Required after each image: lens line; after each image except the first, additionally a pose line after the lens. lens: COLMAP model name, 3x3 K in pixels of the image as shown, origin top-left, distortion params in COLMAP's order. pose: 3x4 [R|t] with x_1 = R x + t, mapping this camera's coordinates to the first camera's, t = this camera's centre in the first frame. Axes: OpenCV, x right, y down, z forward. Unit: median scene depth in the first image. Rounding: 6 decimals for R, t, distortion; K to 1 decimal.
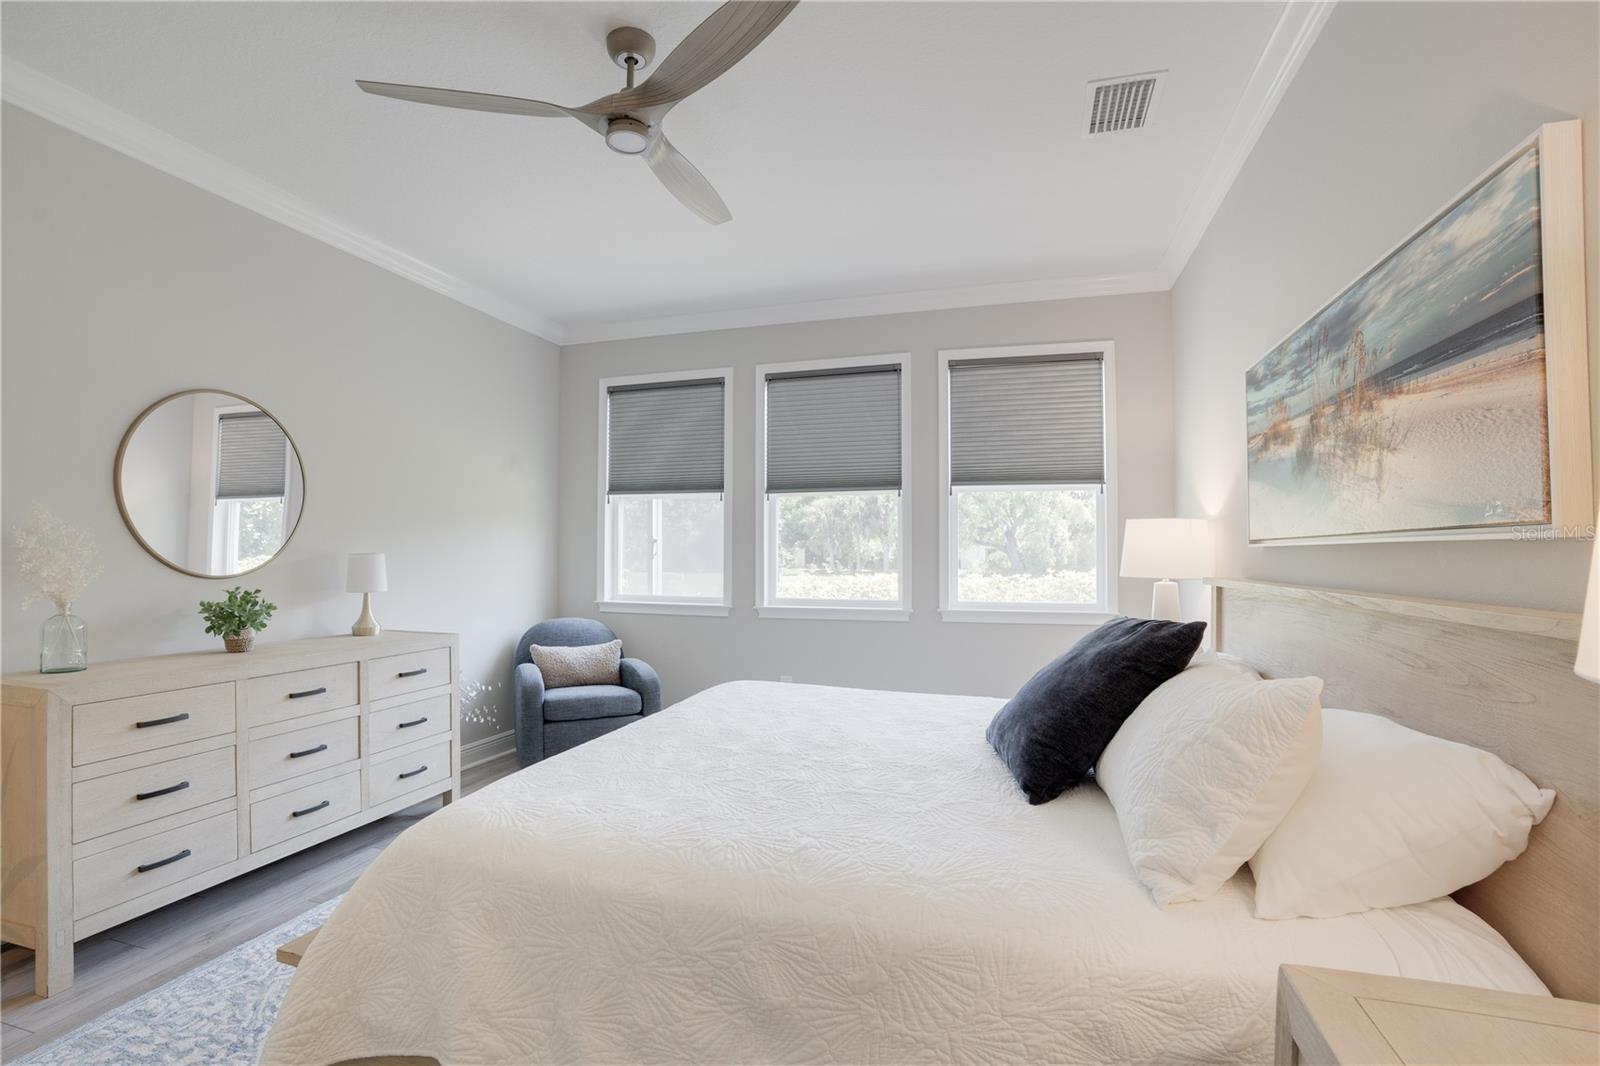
lens RADIAL K [[725.7, 0, 801.7], [0, 725.7, 543.0], [0, 0, 1]] dist [-0.069205, 0.025903]
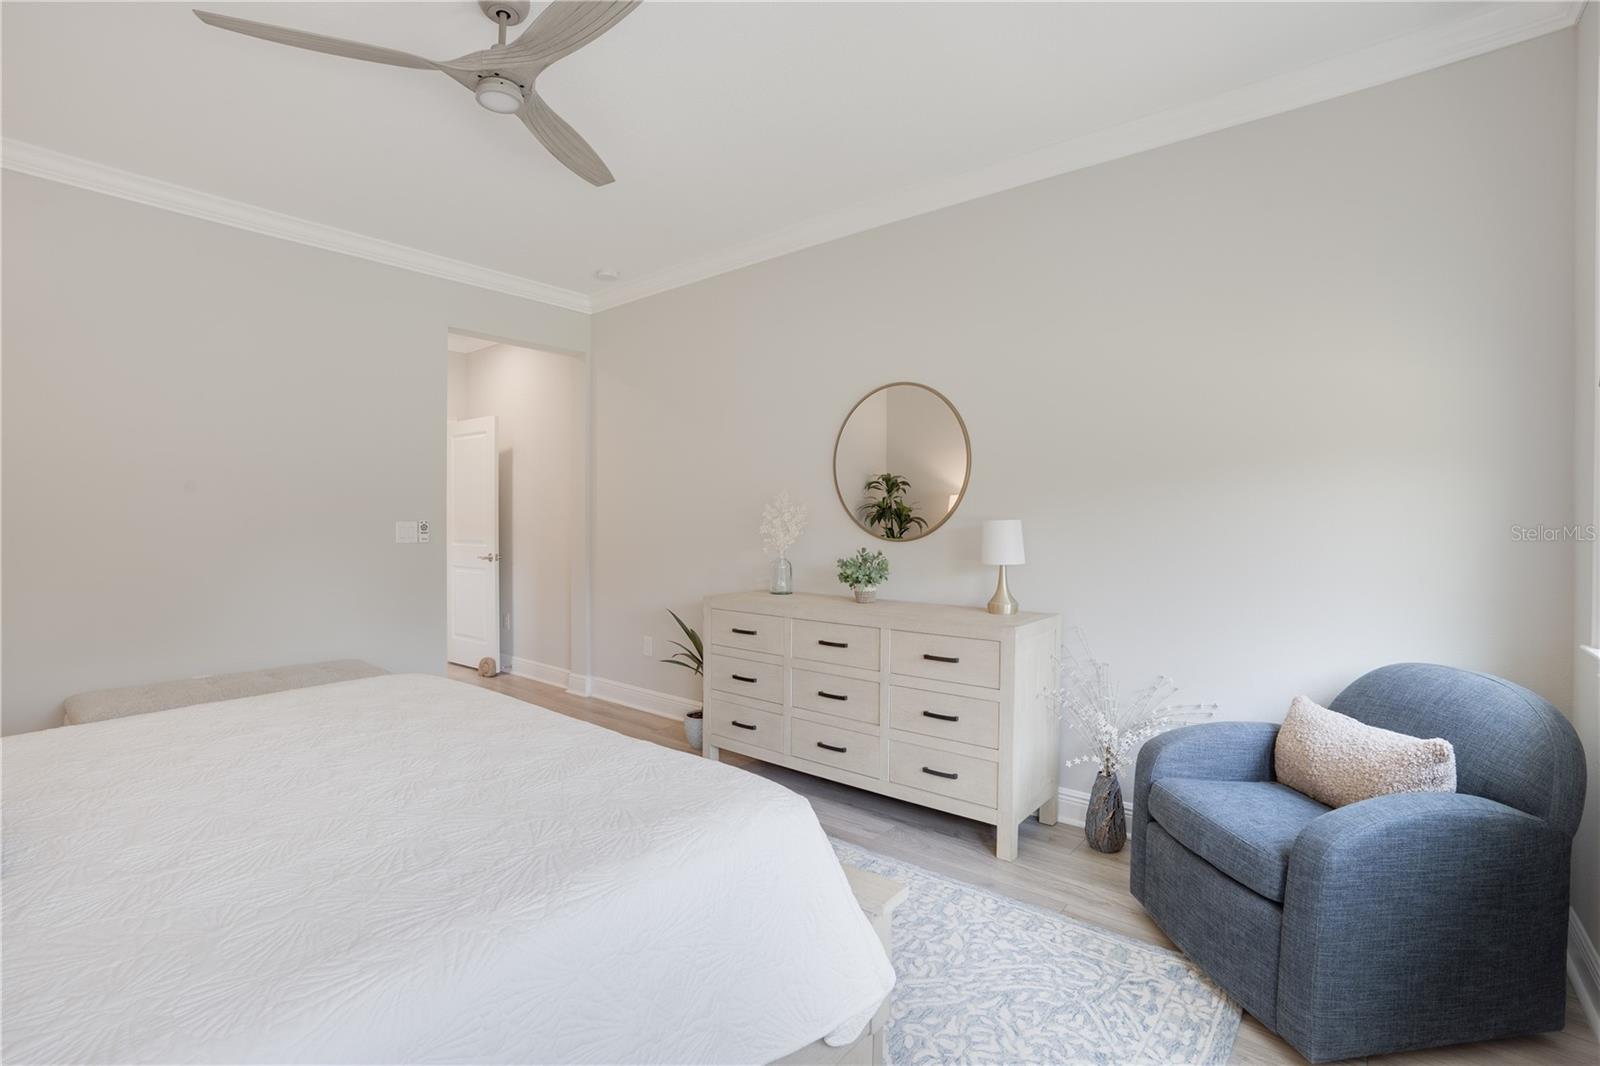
lens RADIAL K [[725.7, 0, 801.7], [0, 725.7, 543.0], [0, 0, 1]] dist [-0.069205, 0.025903]
pose [[-0.388147, 0.017719, -0.921427, 0.348210], [0.006233, 0.999843, 0.016601, 0.032194], [0.921576, 0.000700, -0.388196, 1.311626]]
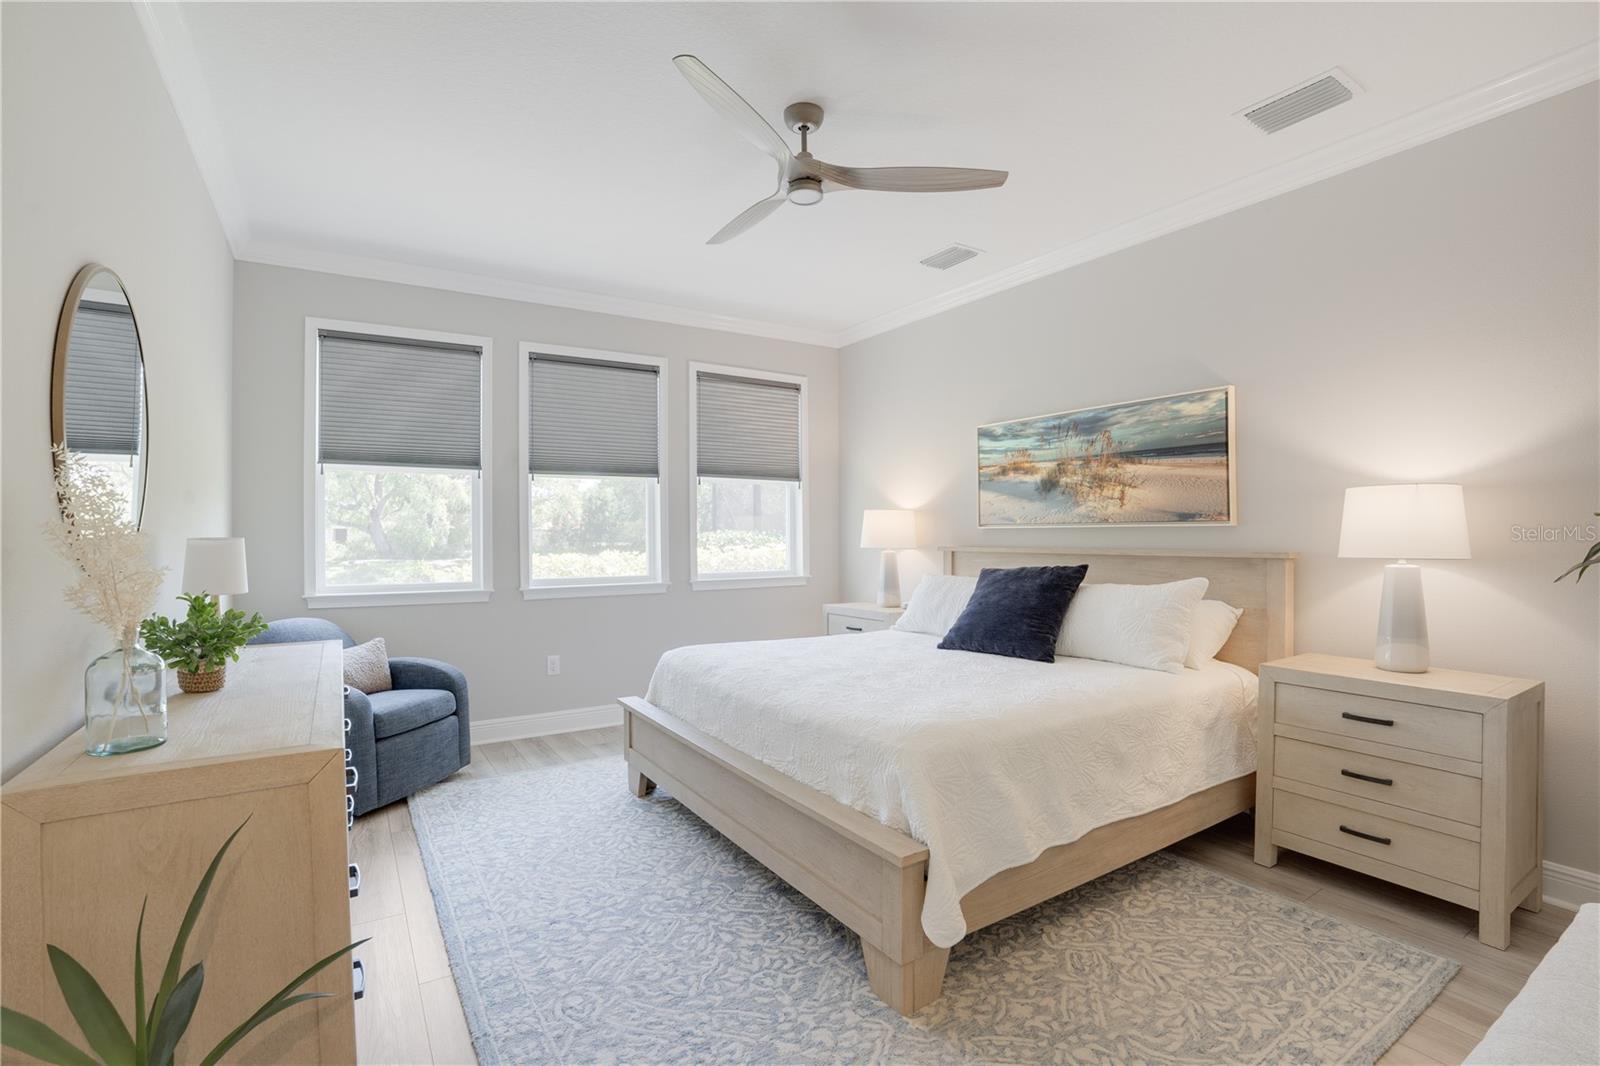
lens RADIAL K [[714.7, 0, 794.6], [0, 714.7, 533.9], [0, 0, 1]] dist [-0.067146, 0.028487]
pose [[0.663491, -0.006931, 0.748152, -0.874722], [-0.004829, 0.999897, 0.013546, -0.002177], [-0.748169, -0.012601, 0.663389, 0.151628]]
